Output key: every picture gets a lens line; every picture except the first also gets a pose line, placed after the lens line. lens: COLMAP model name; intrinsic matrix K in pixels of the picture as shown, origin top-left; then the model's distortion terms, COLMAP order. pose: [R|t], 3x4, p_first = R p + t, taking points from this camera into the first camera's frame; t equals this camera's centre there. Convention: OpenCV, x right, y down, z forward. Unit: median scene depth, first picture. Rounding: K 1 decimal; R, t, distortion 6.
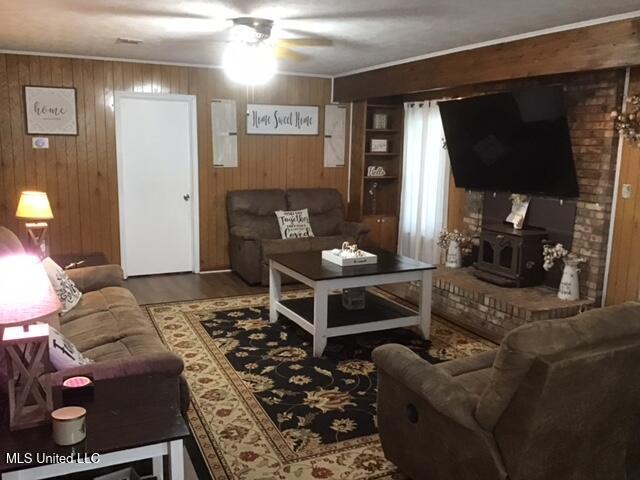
lens RADIAL K [[576.4, 0, 322.2], [0, 576.4, 240.2], [0, 0, 1]] dist [0.121754, -0.223249]
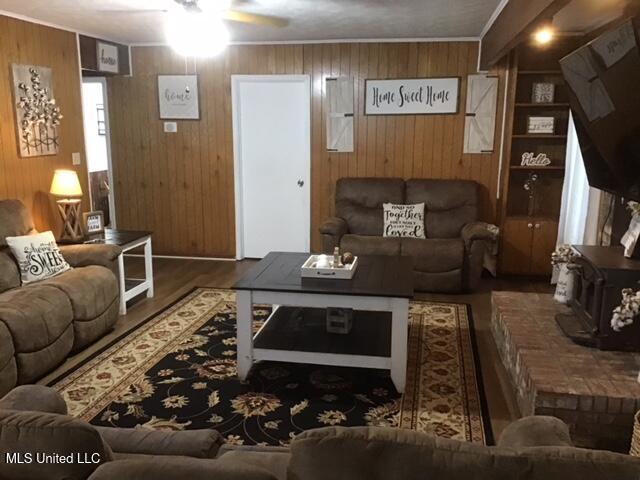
lens RADIAL K [[576.4, 0, 322.2], [0, 576.4, 240.2], [0, 0, 1]] dist [0.121754, -0.223249]
pose [[0.814824, 0.102632, -0.570552, 0.350960], [-0.087009, 0.994706, 0.054668, -0.035733], [0.573142, 0.005098, 0.819440, 0.242640]]
